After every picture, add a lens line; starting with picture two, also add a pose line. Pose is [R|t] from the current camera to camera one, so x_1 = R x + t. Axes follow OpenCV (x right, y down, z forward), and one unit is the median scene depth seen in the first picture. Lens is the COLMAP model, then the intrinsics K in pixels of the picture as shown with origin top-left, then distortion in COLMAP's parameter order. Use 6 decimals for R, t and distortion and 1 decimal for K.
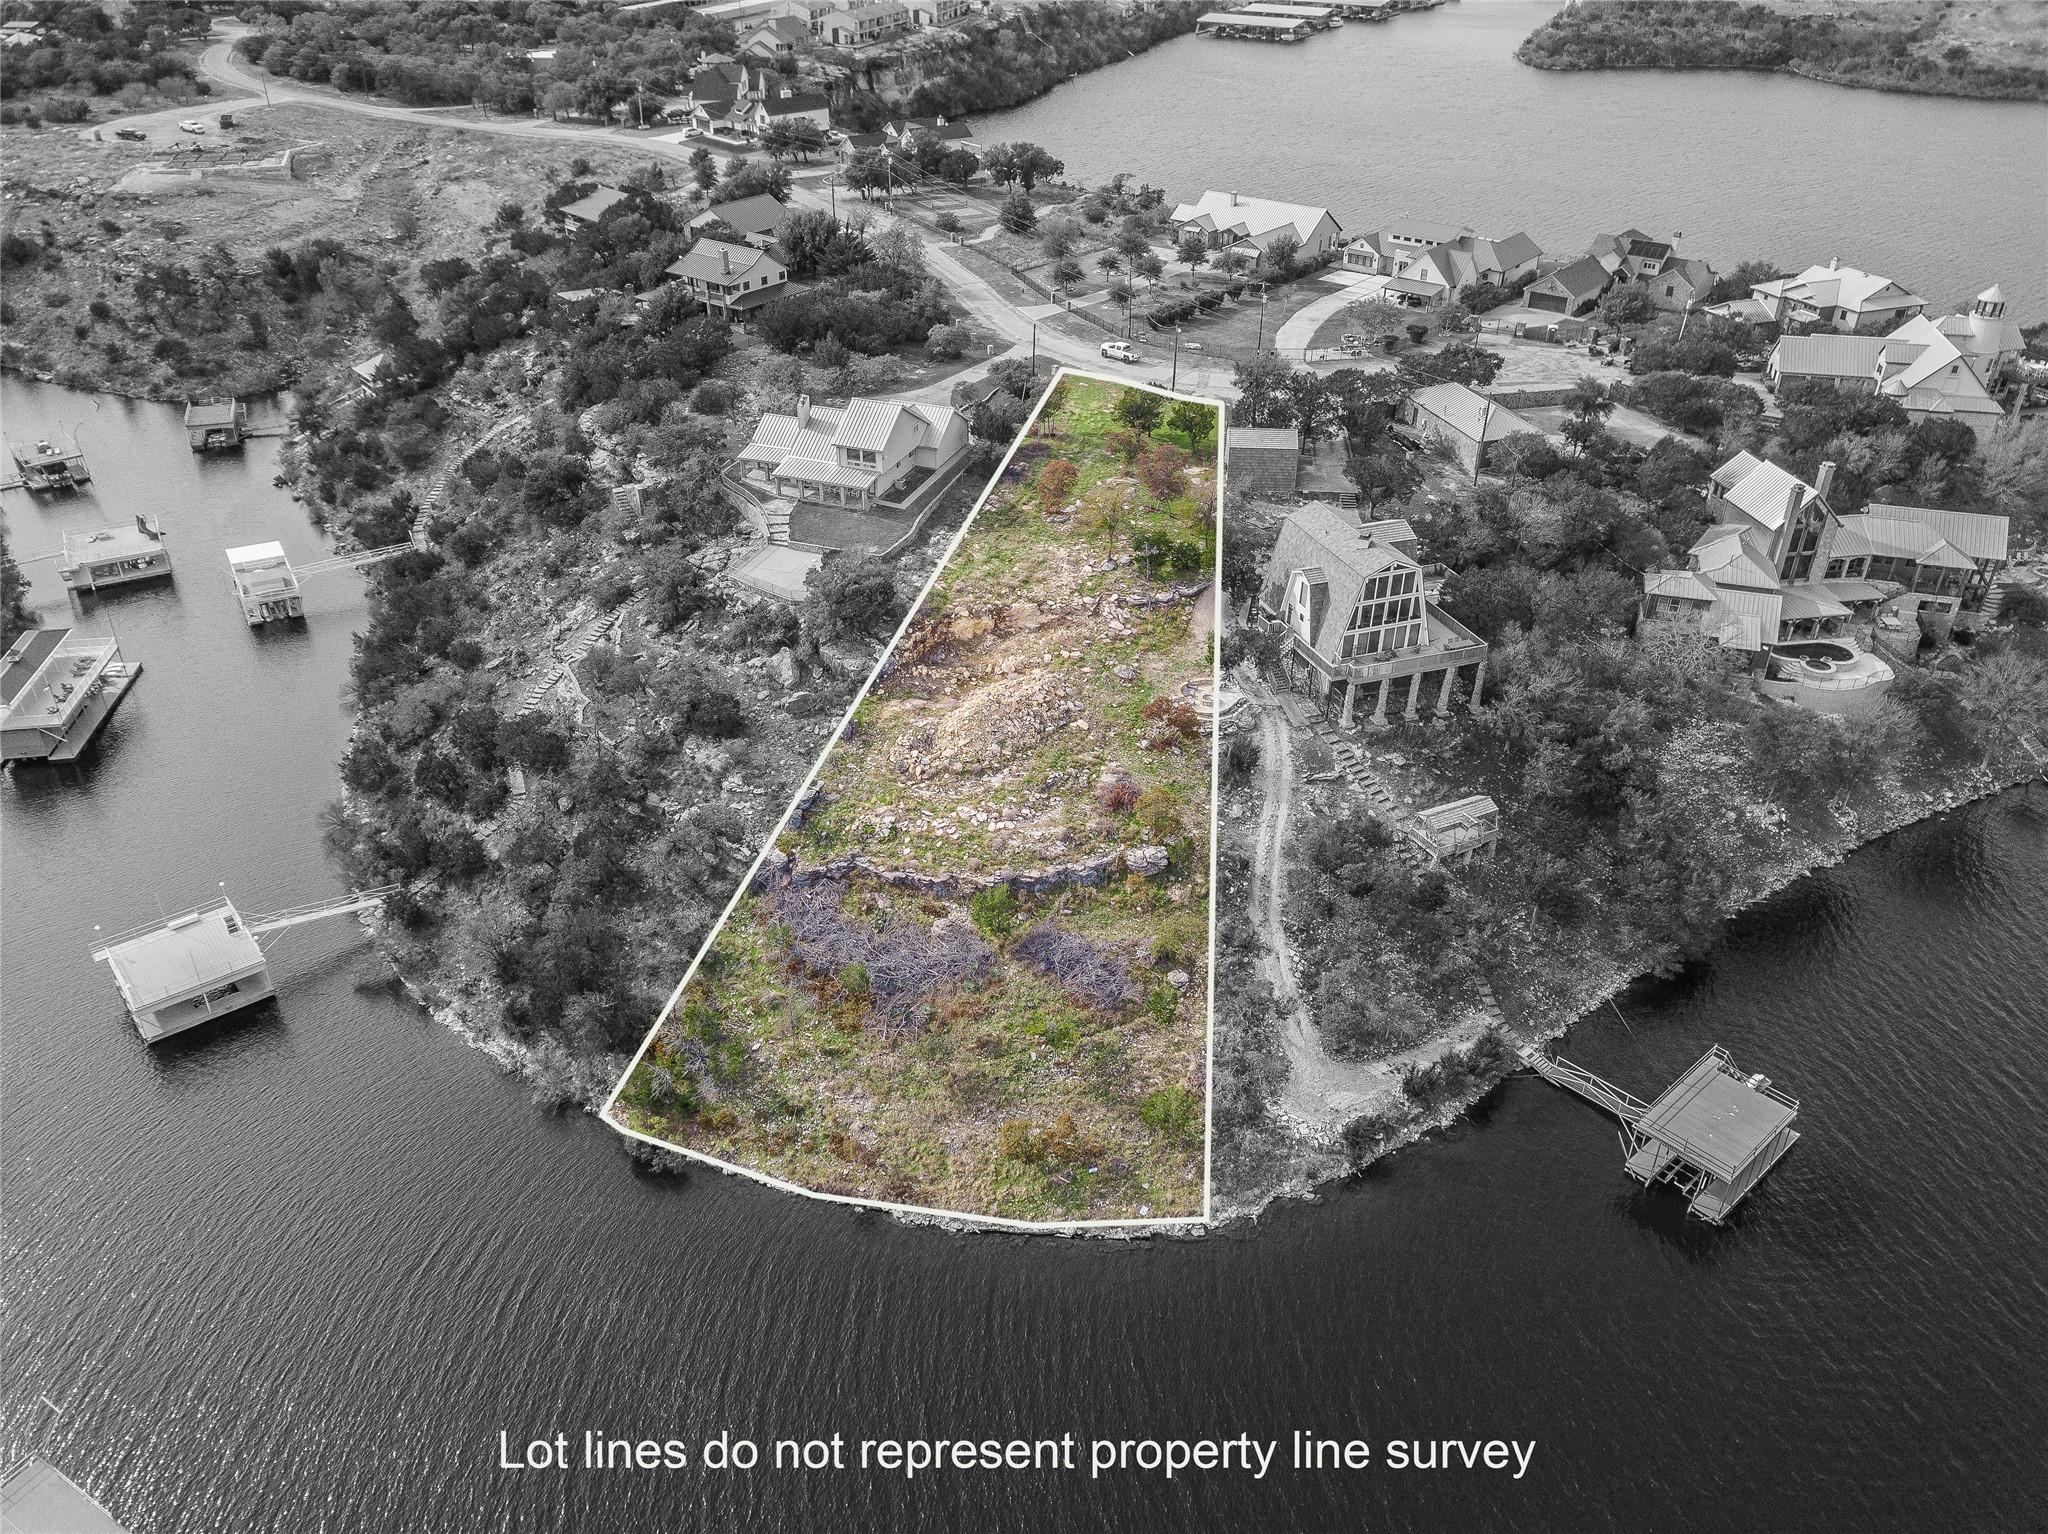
lens RADIAL K [[1556.8, 0, 1024.0], [0, 1556.8, 767.0], [0, 0, 1]] dist [0.010736, -0.005568]
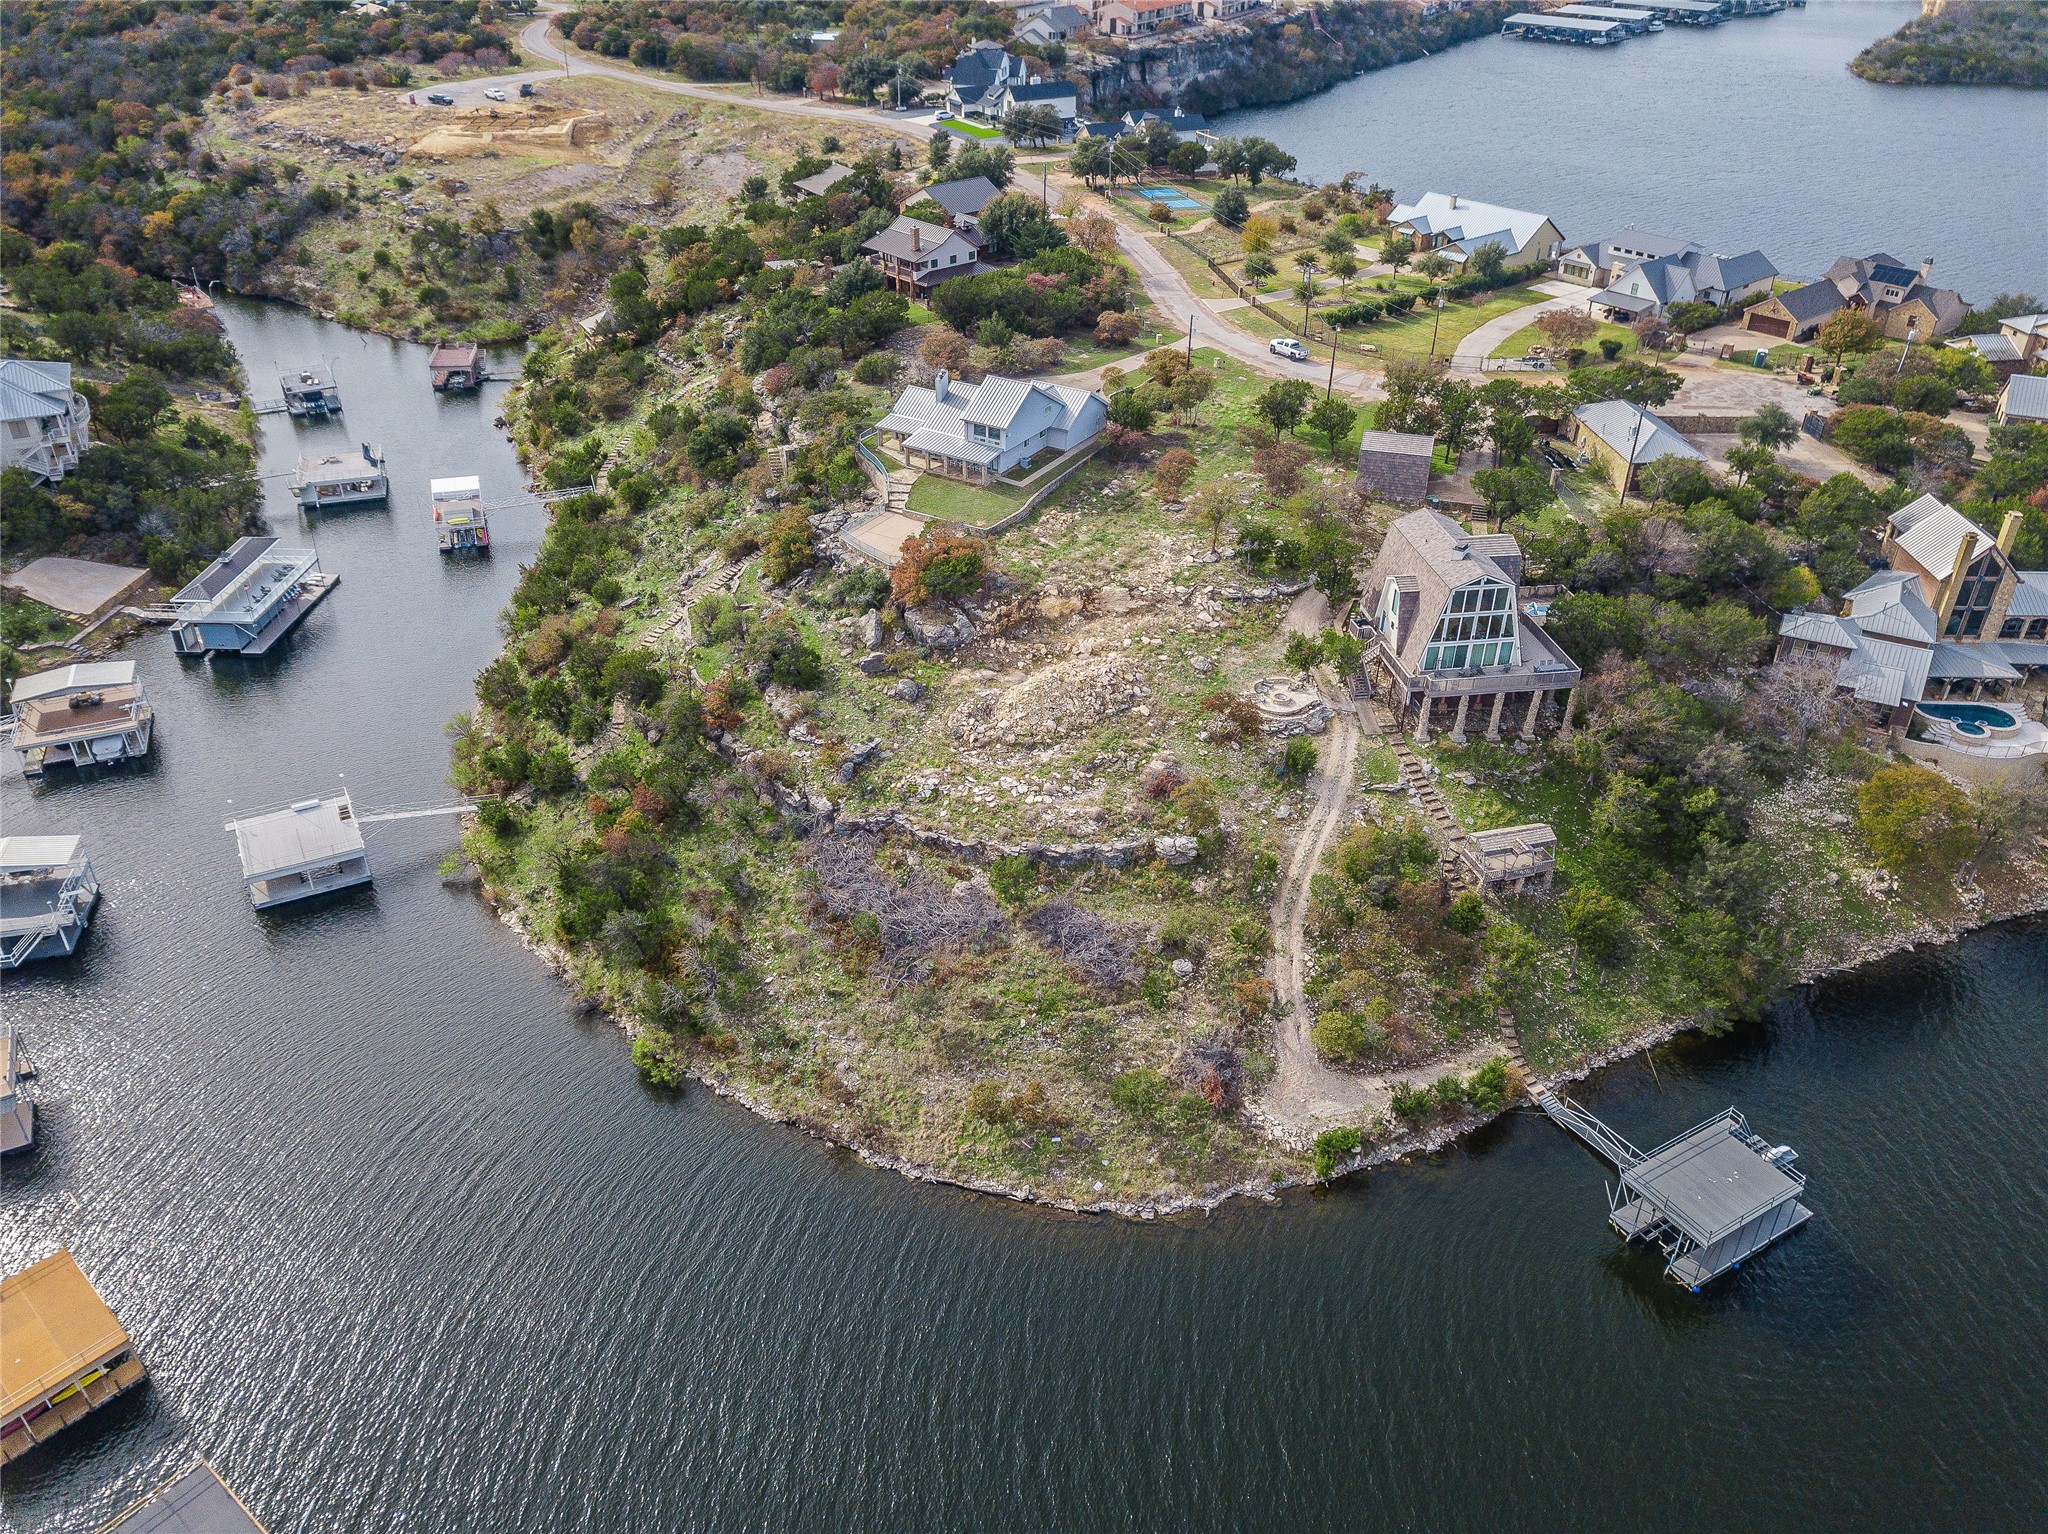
lens RADIAL K [[1561.4, 0, 1024.0], [0, 1561.4, 767.0], [0, 0, 1]] dist [0.007804, -0.000596]
pose [[0.980645, 0.105040, -0.165232, 0.108727], [-0.104668, 0.994447, 0.010981, 0.005260], [0.165468, 0.006526, 0.986194, -0.005947]]
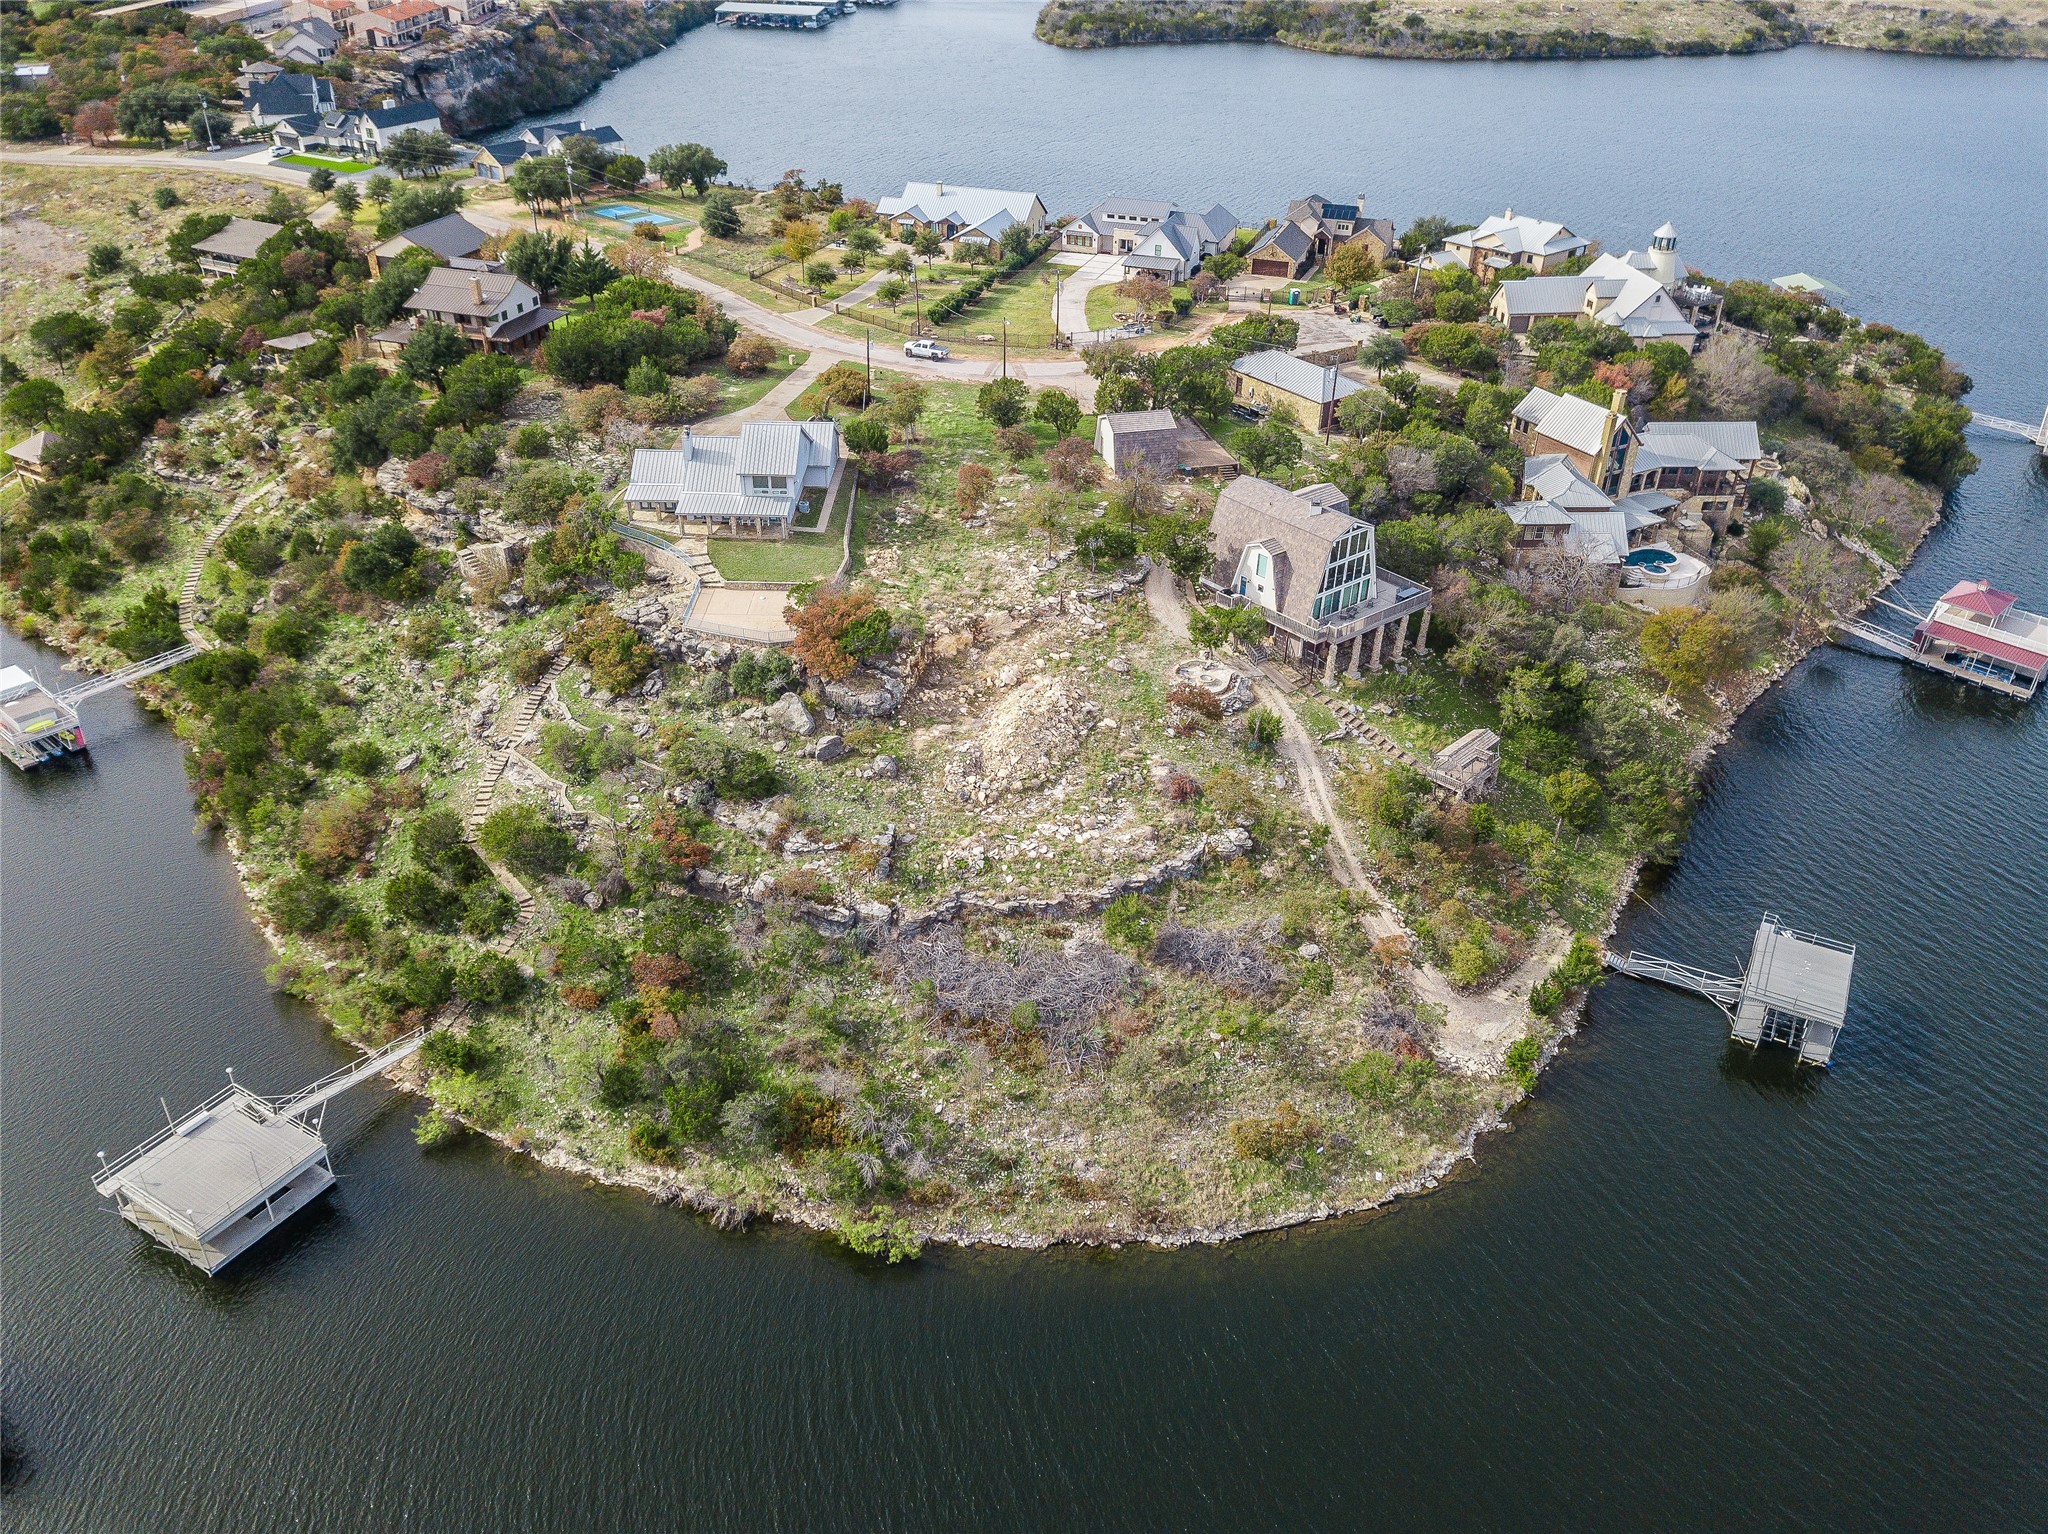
lens RADIAL K [[1555.2, 0, 1019.6], [0, 1555.2, 767.0], [0, 0, 1]] dist [0.009440, -0.001132]
pose [[0.944384, -0.166776, 0.283415, -0.251344], [0.164609, 0.985852, 0.031621, -0.033514], [-0.284679, 0.016790, 0.958476, 0.052128]]
